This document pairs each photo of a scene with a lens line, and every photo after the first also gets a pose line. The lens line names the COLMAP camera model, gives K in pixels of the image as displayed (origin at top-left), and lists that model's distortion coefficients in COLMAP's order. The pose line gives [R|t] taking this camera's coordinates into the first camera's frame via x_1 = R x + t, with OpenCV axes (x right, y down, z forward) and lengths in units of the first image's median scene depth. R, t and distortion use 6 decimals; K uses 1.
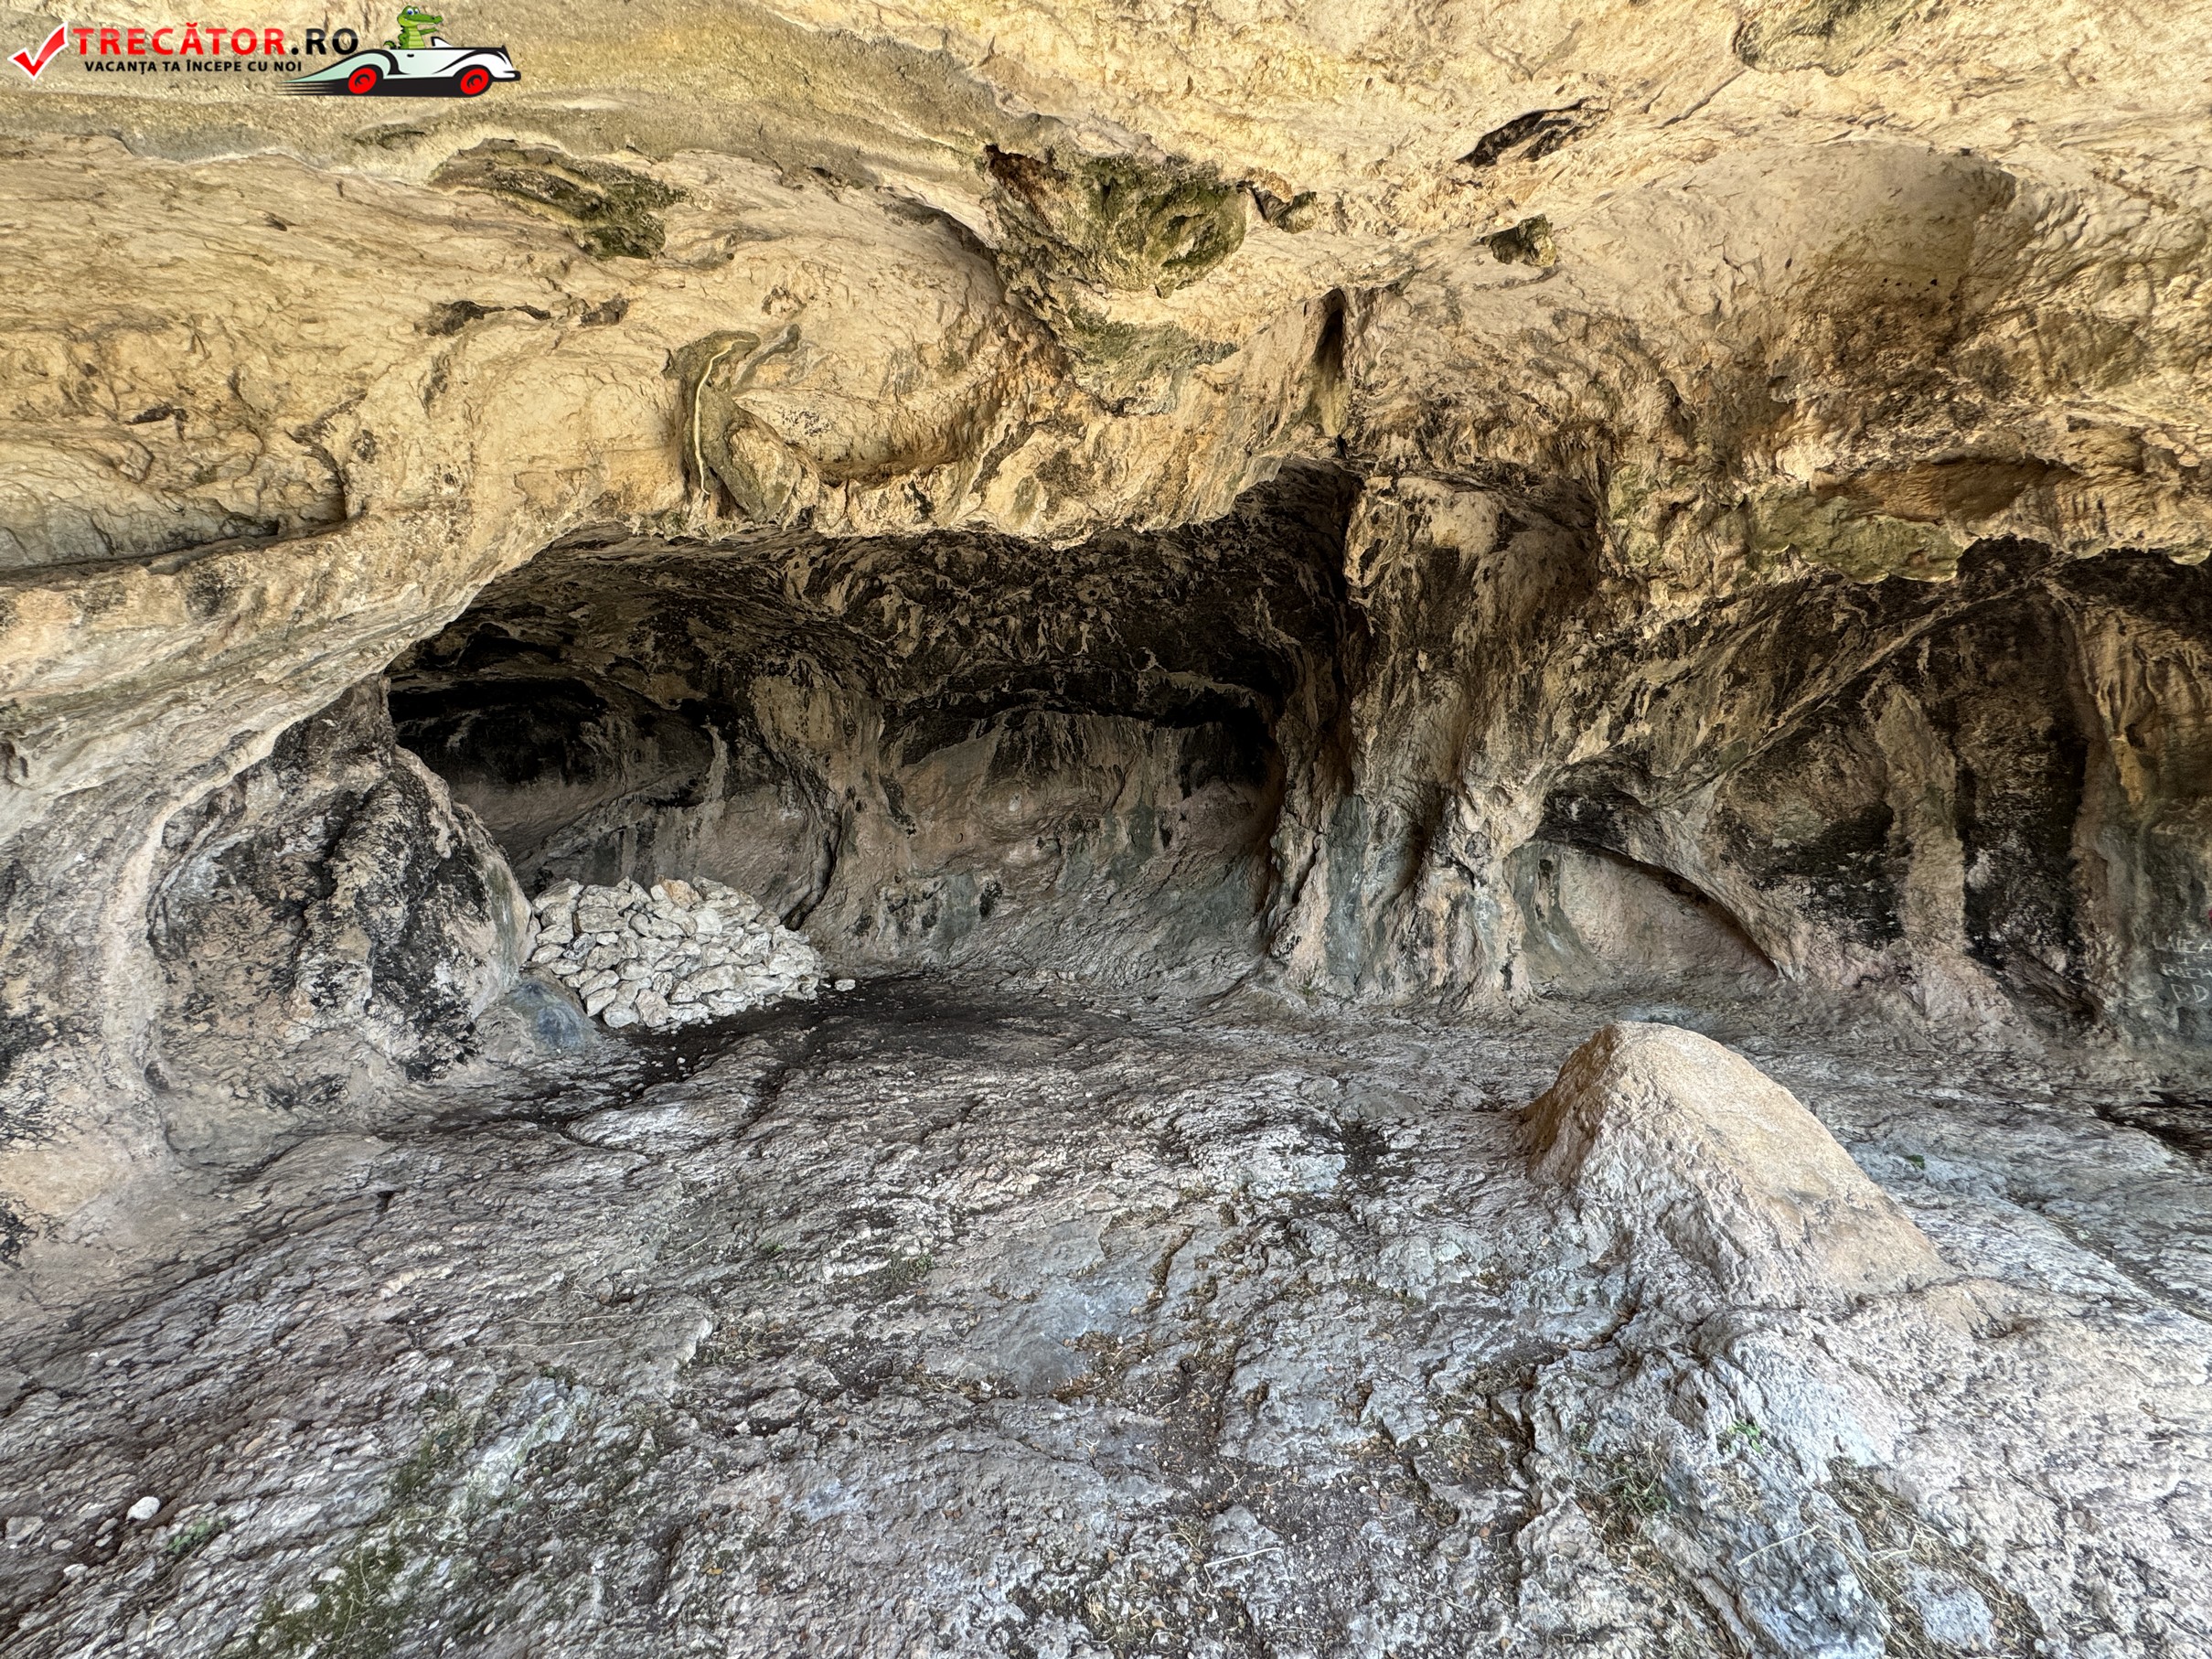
lens RADIAL K [[887.7, 0, 1107.7], [0, 887.7, 822.3], [0, 0, 1]] dist [-0.001028, 0.000271]
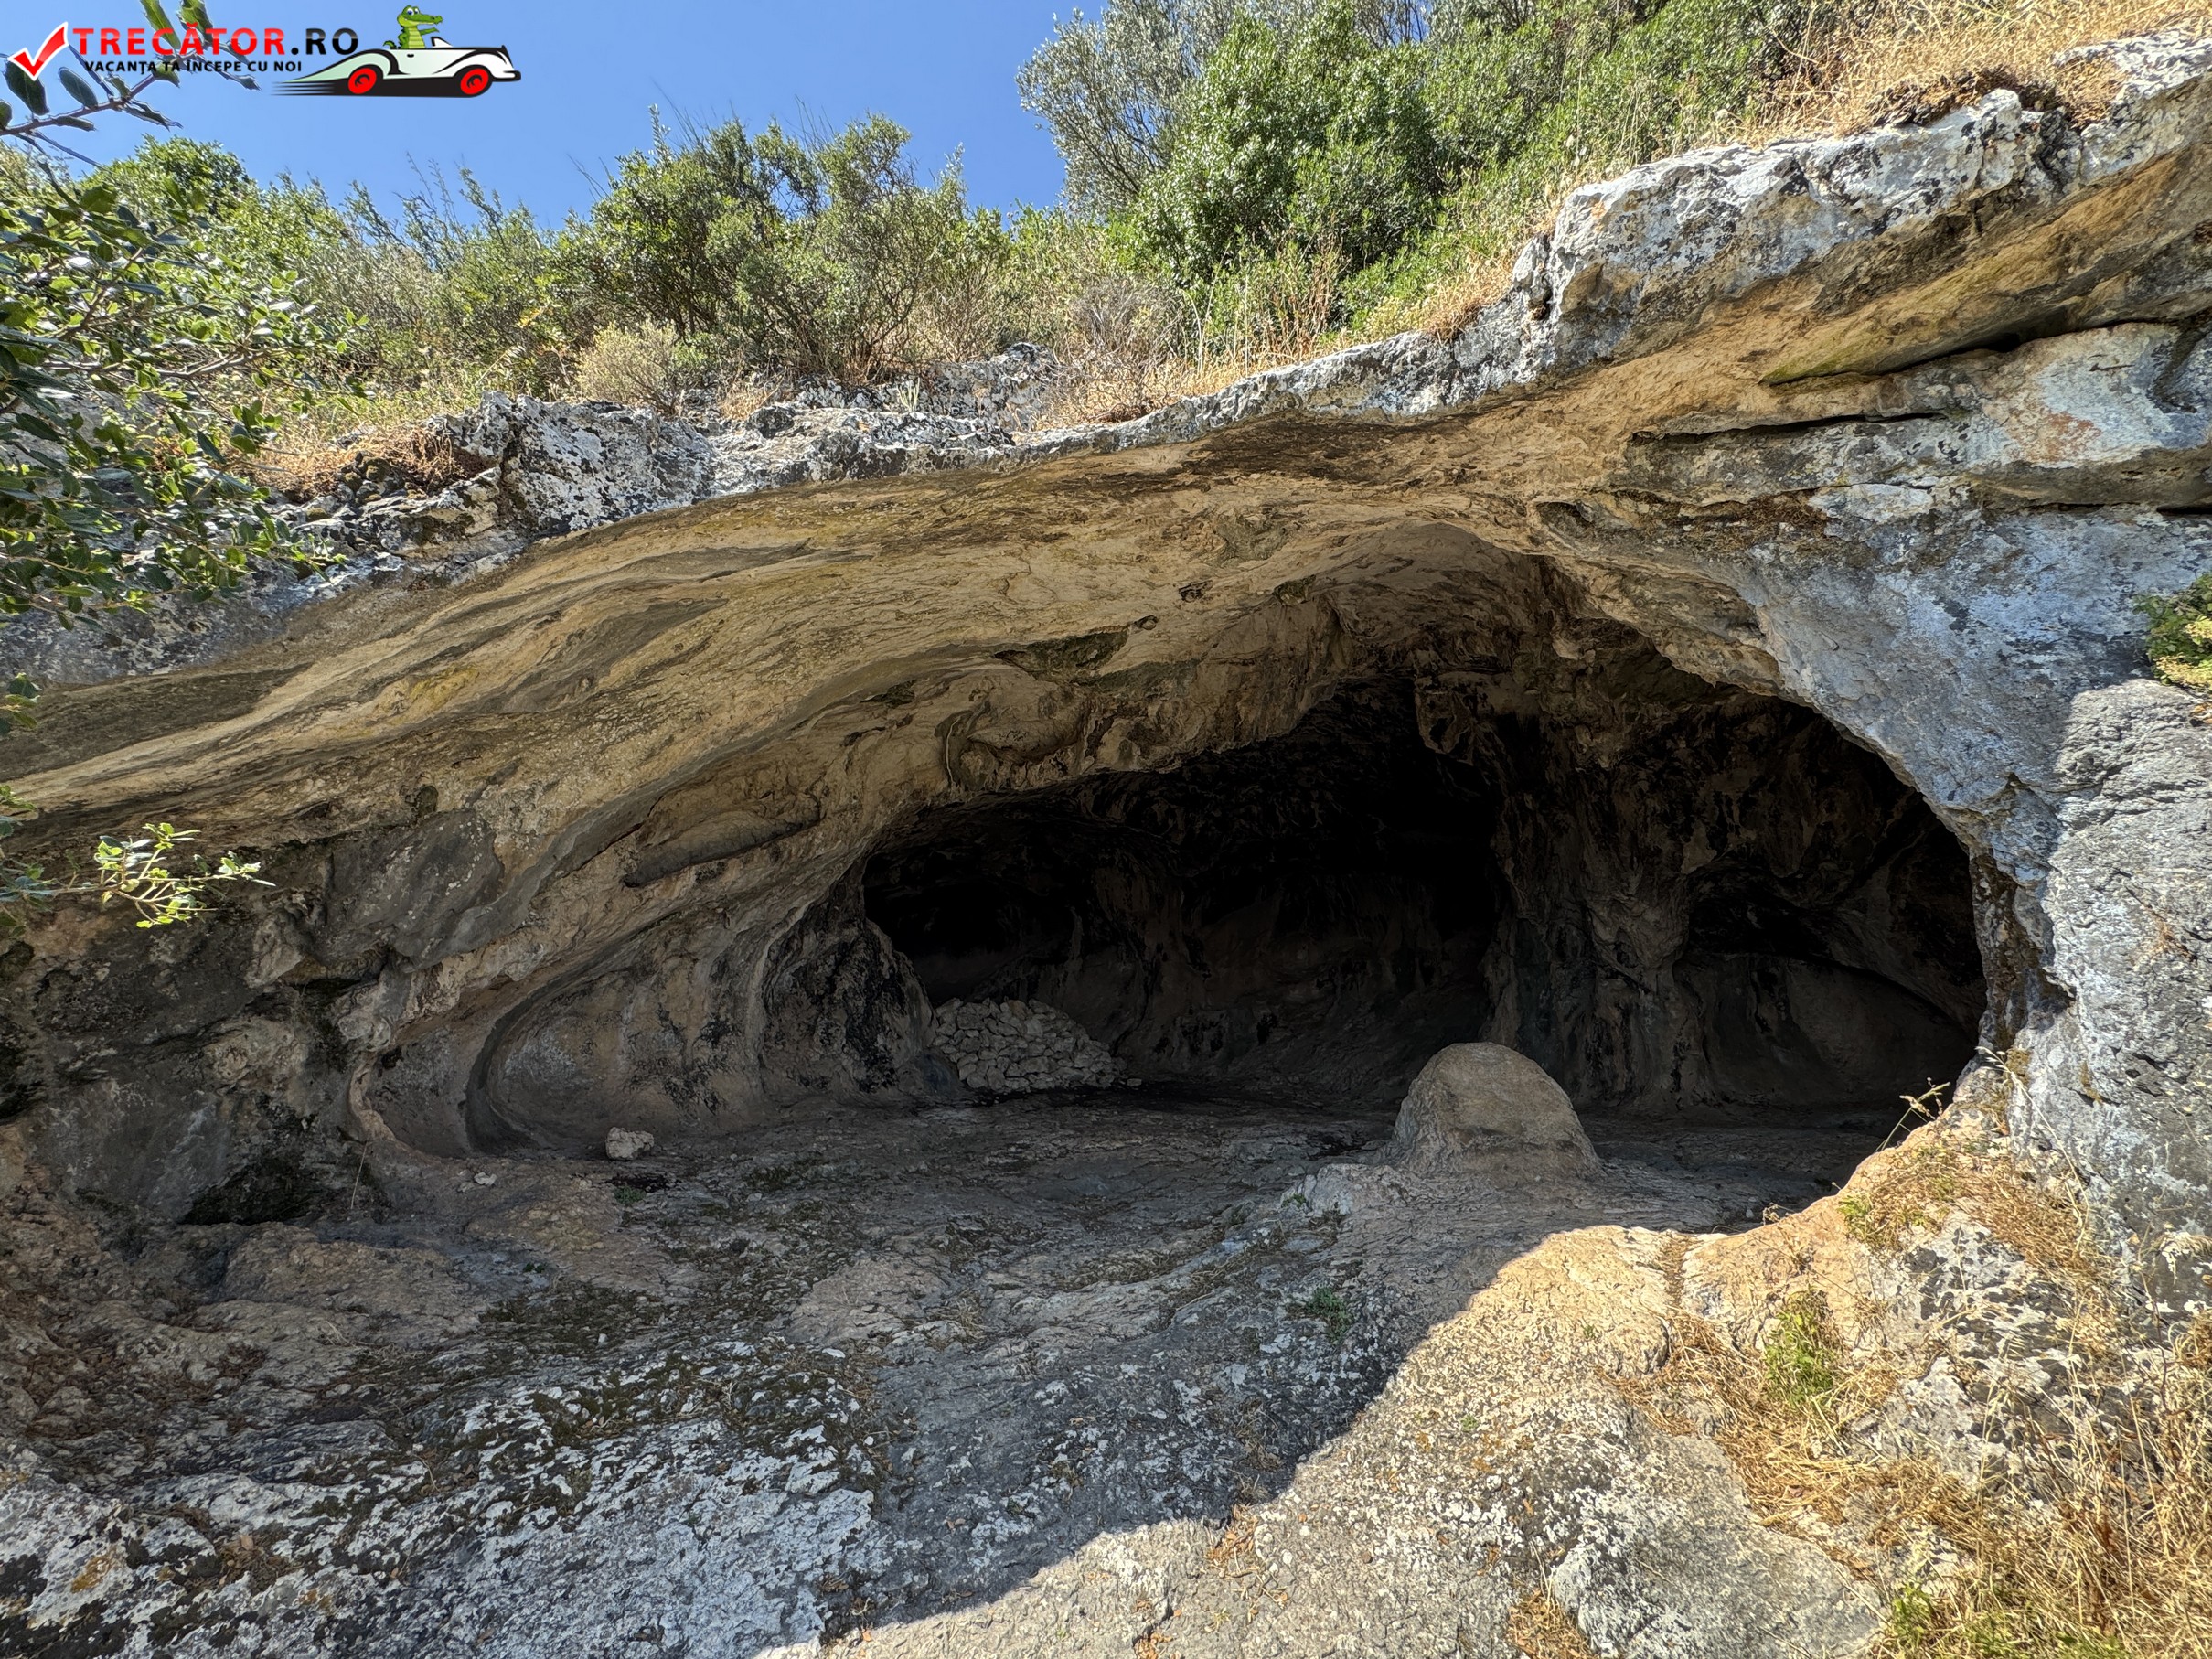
lens RADIAL K [[887.7, 0, 1107.7], [0, 887.7, 822.3], [0, 0, 1]] dist [-0.001028, 0.000271]
pose [[0.870018, -0.122529, -0.477551, 0.486708], [0.021659, 0.977189, -0.211266, 0.101014], [0.492544, 0.173462, 0.852826, -0.347710]]
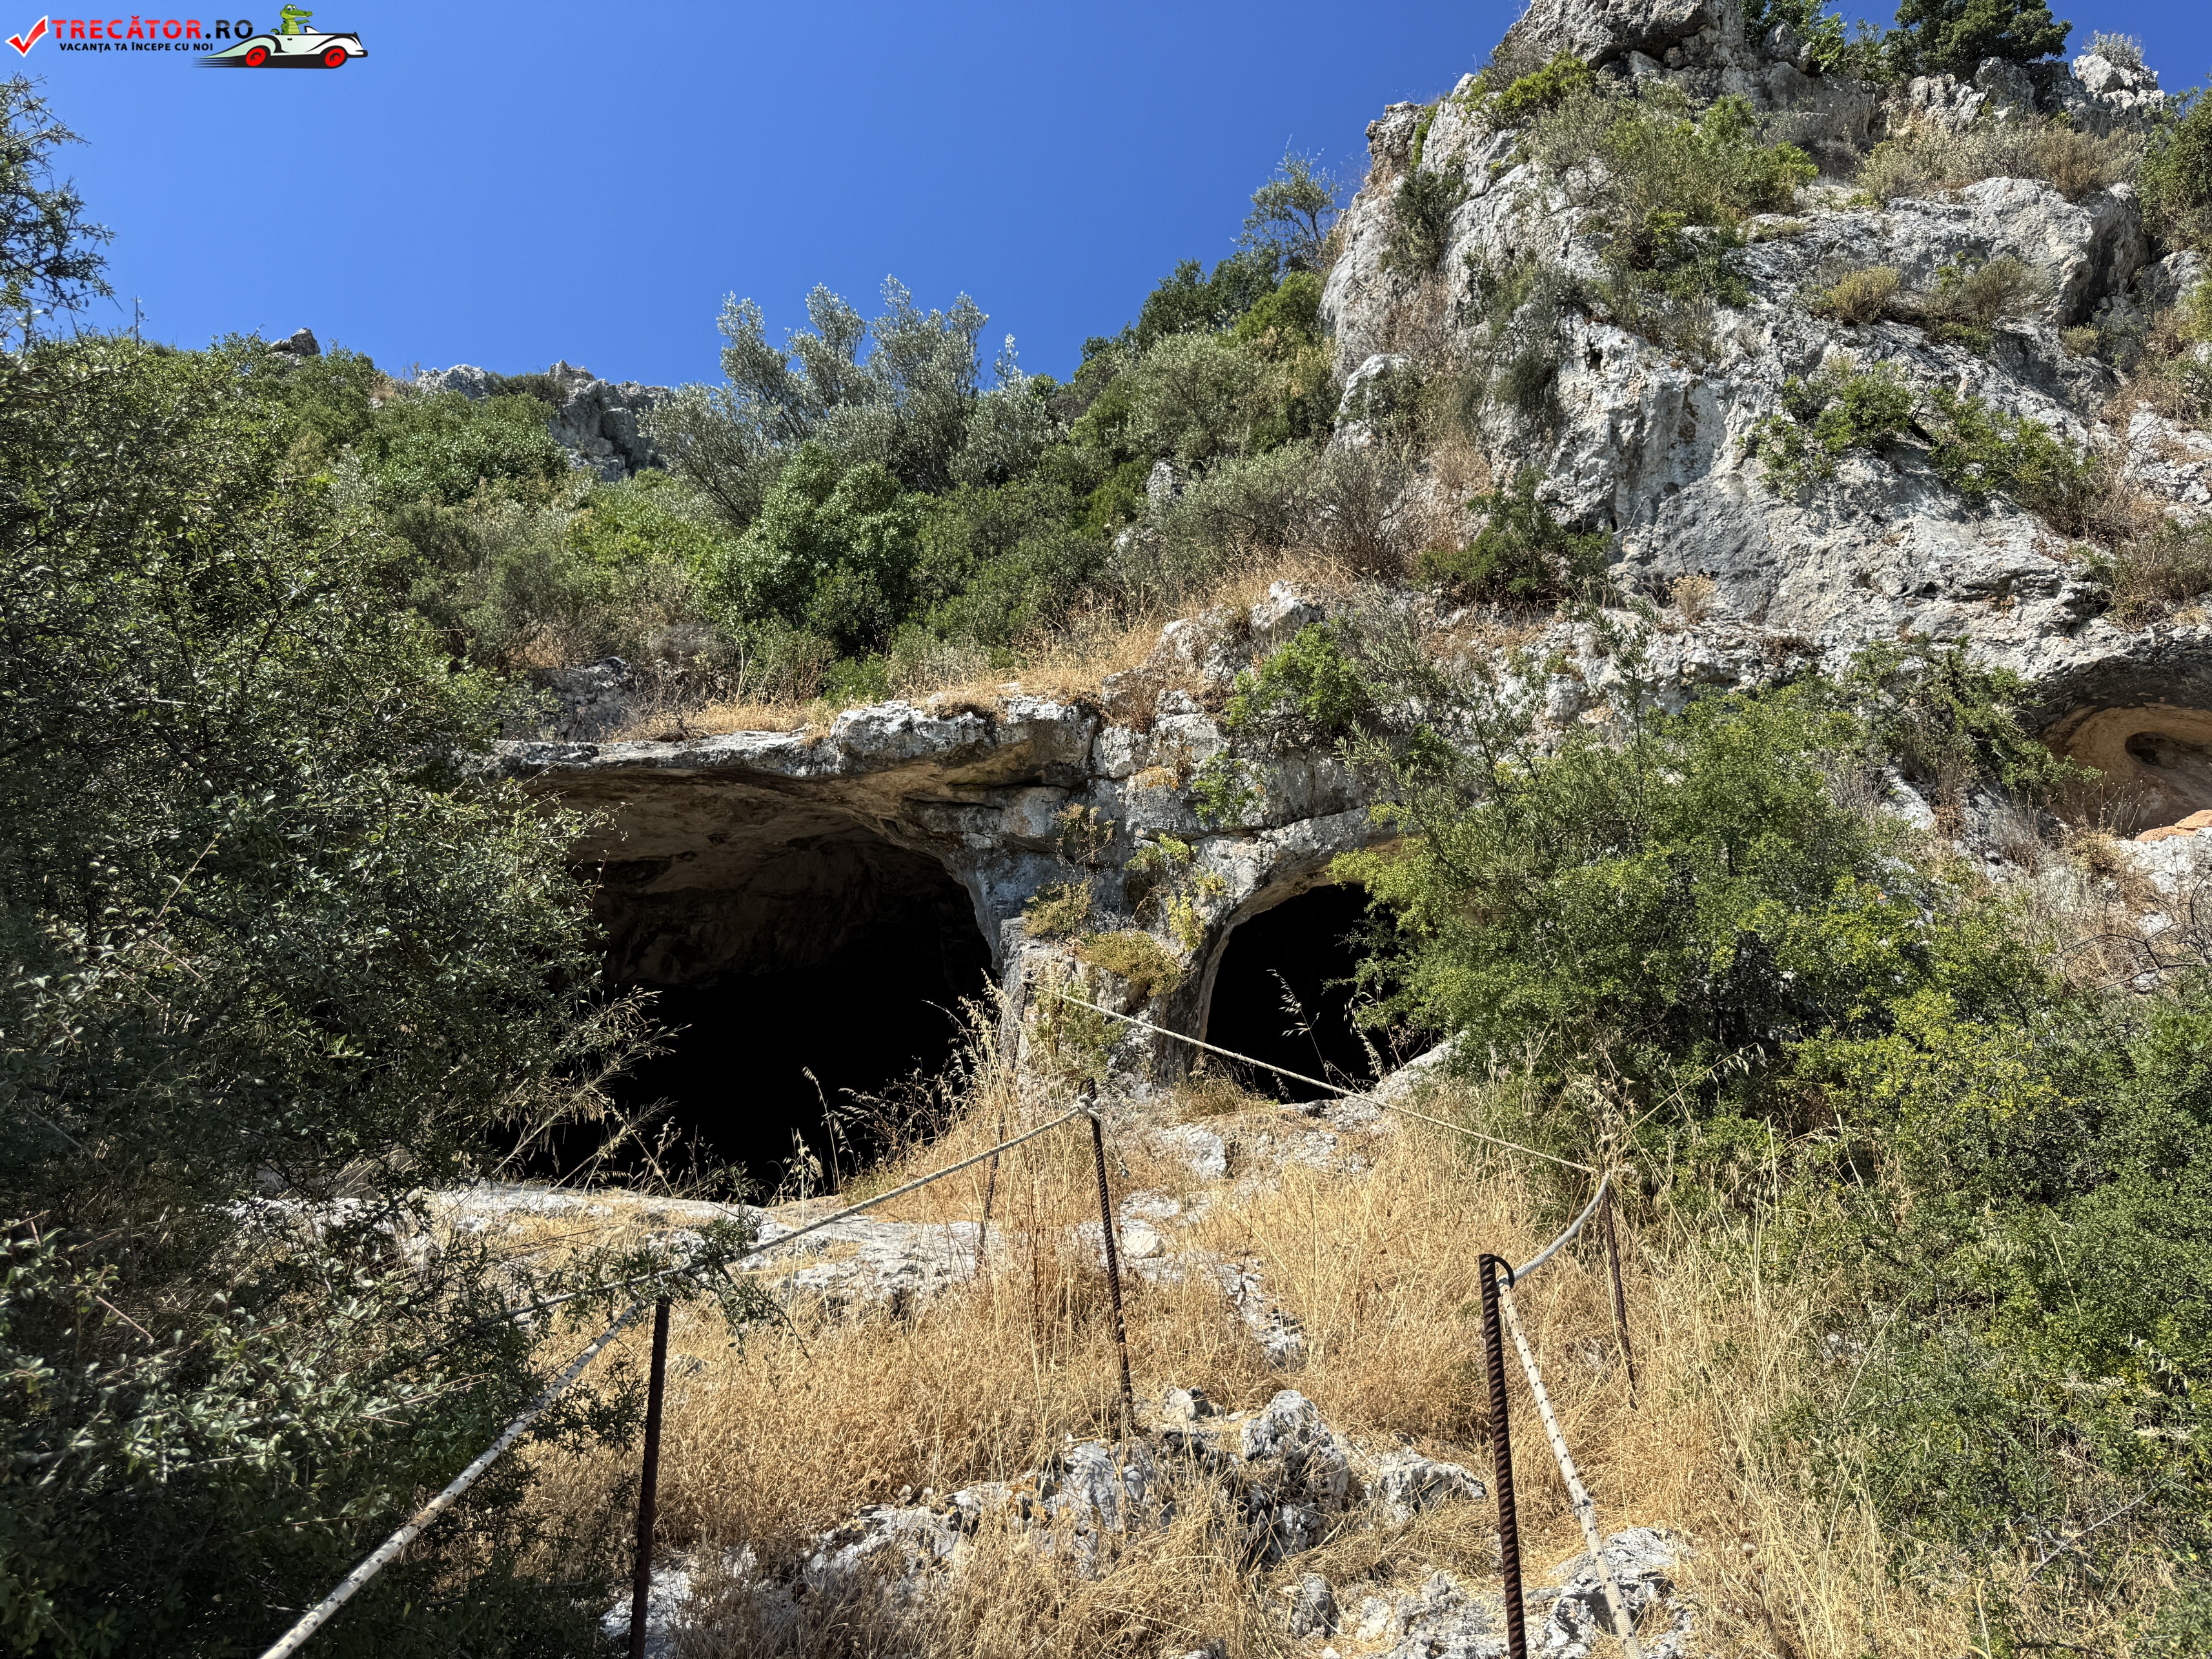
lens RADIAL K [[1555.2, 0, 1112.9], [0, 1555.2, 830.7], [0, 0, 1]] dist [0.159228, -0.296247]
pose [[0.967734, -0.130146, -0.215759, 1.159055], [0.024264, 0.900435, -0.434313, 0.636969], [0.250801, 0.415065, 0.874540, -1.355649]]
